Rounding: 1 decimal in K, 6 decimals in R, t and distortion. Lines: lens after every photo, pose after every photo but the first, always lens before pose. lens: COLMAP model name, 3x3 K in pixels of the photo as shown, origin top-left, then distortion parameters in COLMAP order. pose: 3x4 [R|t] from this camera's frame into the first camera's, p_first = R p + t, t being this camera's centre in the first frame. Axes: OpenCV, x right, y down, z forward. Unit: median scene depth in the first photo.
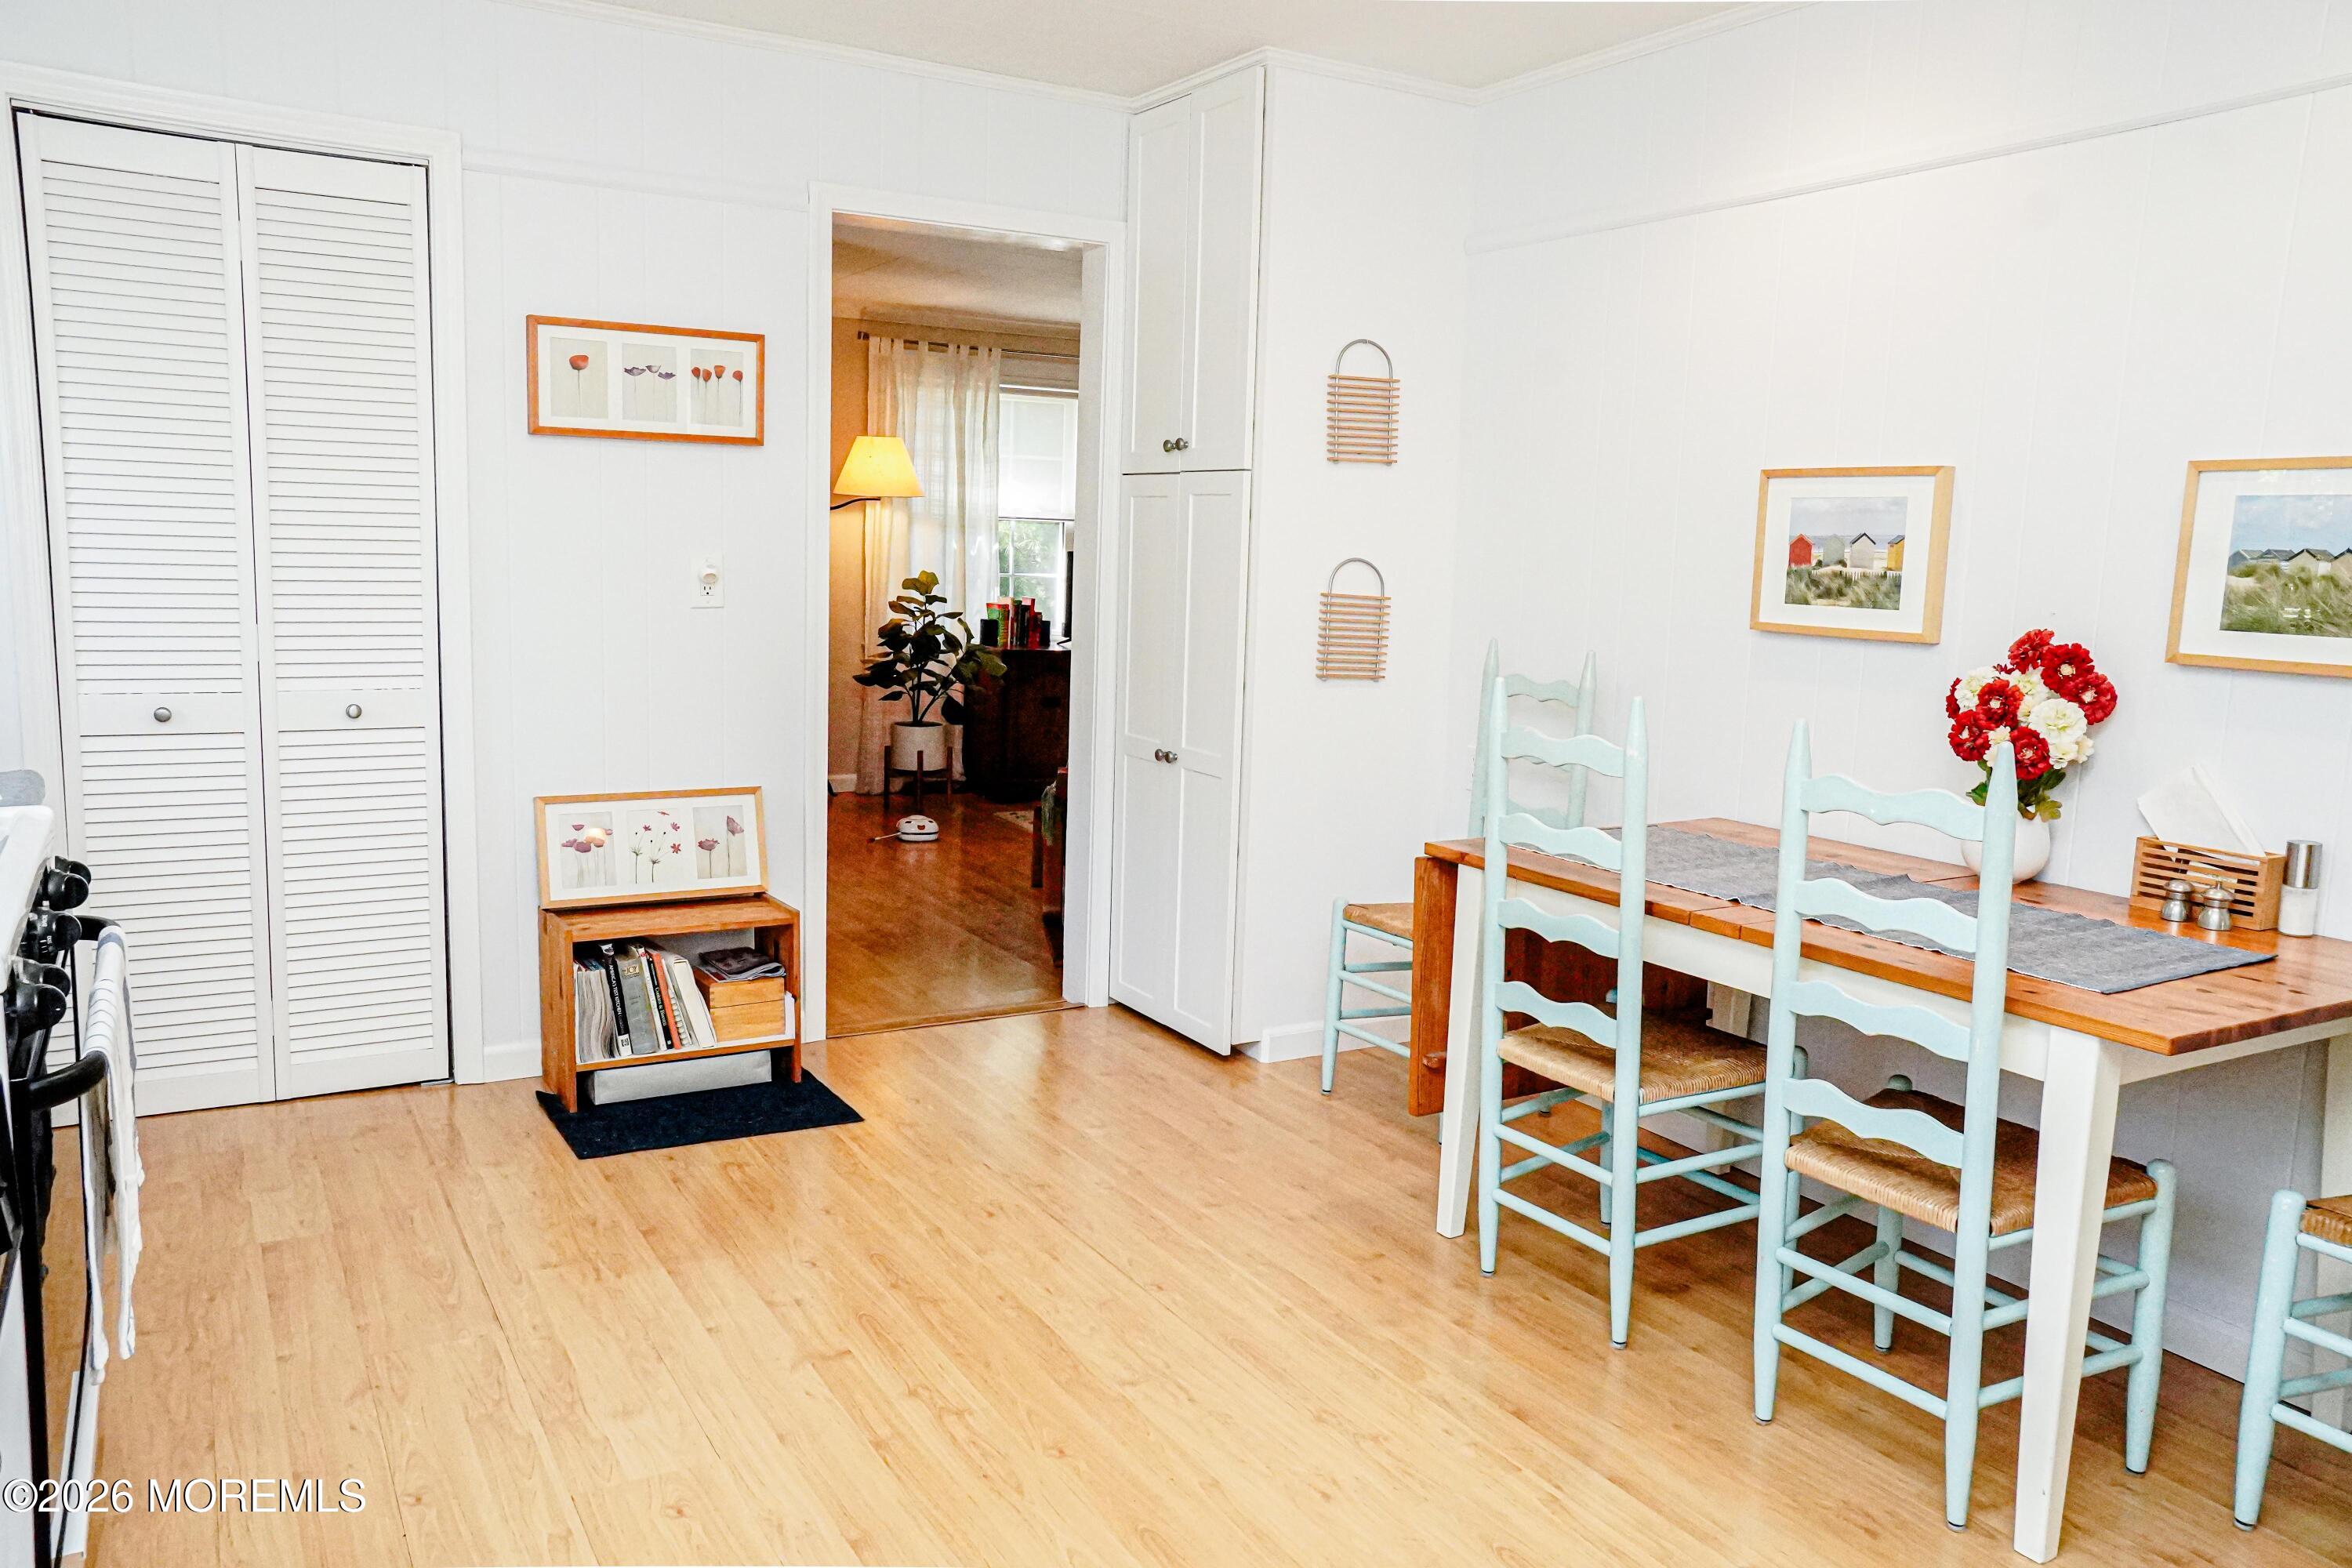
lens RADIAL K [[1718.9, 0, 1158.3], [0, 1718.9, 782.4], [0, 0, 1]] dist [-0.022088, 0.018392]
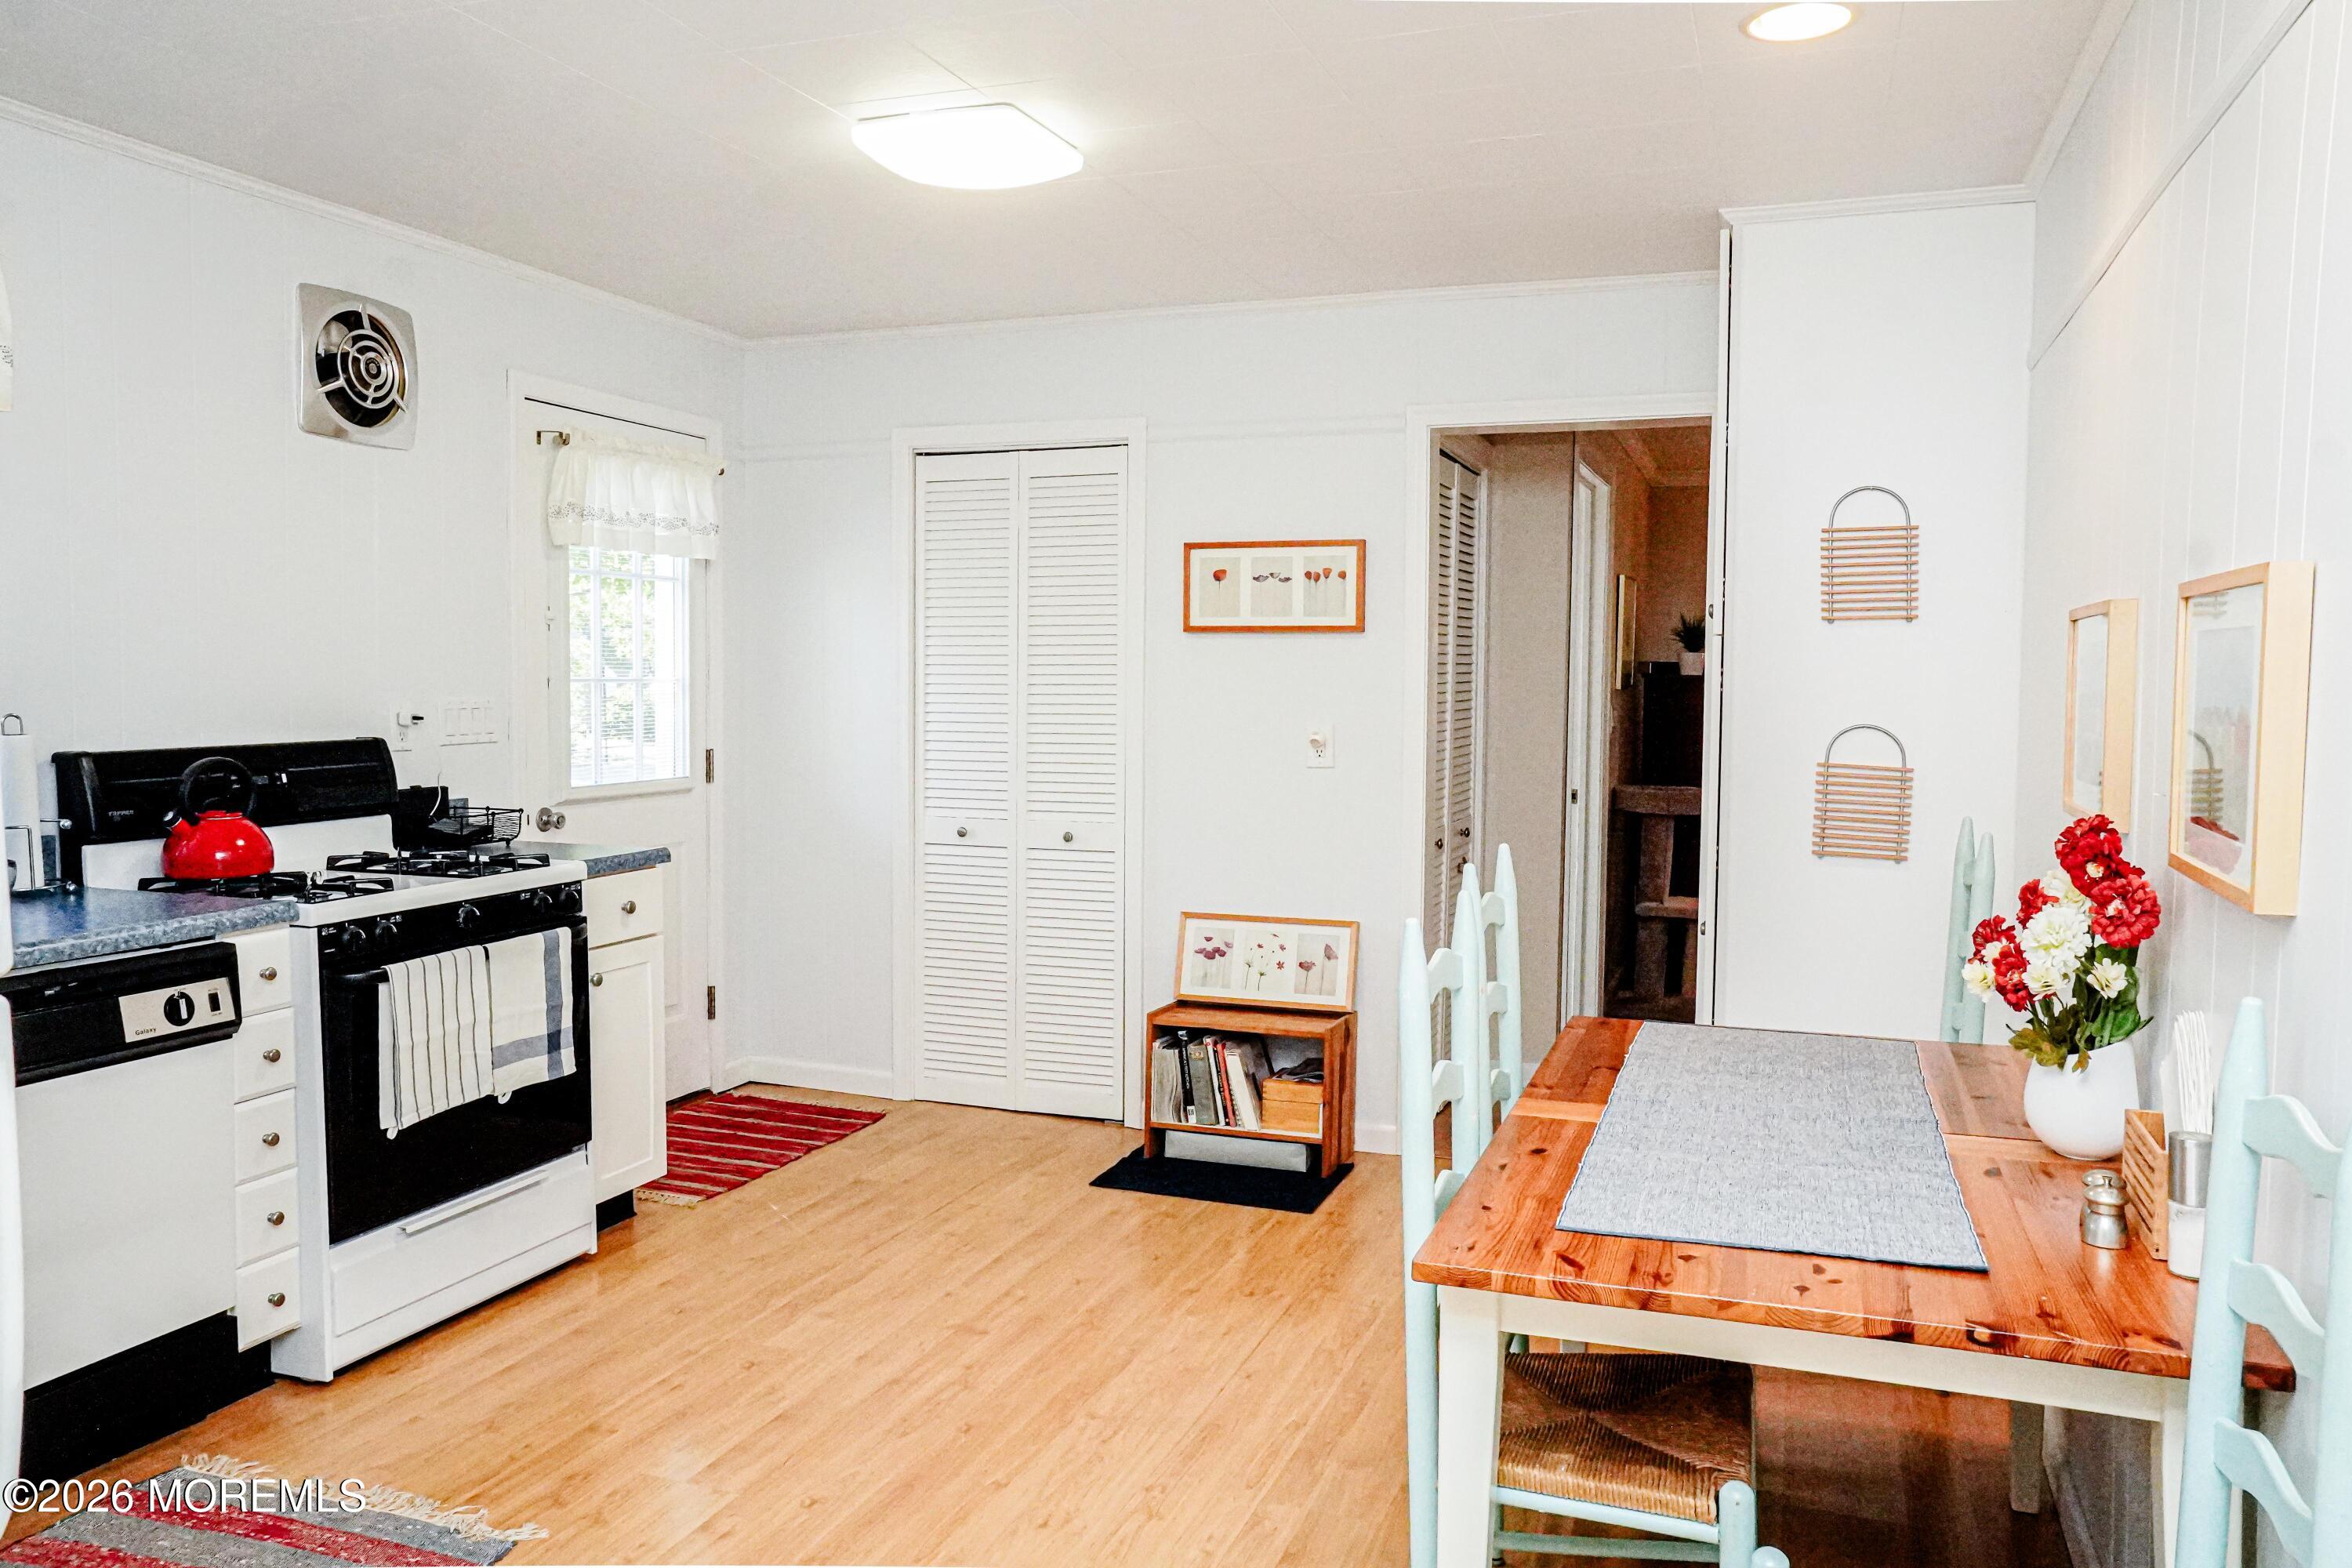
lens RADIAL K [[1718.9, 0, 1162.5], [0, 1718.9, 793.4], [0, 0, 1]] dist [-0.022088, 0.018392]
pose [[0.637978, 0.026976, -0.769582, 0.594453], [-0.098367, 0.994054, -0.046702, -0.017221], [0.763746, 0.105496, 0.636838, 0.154860]]
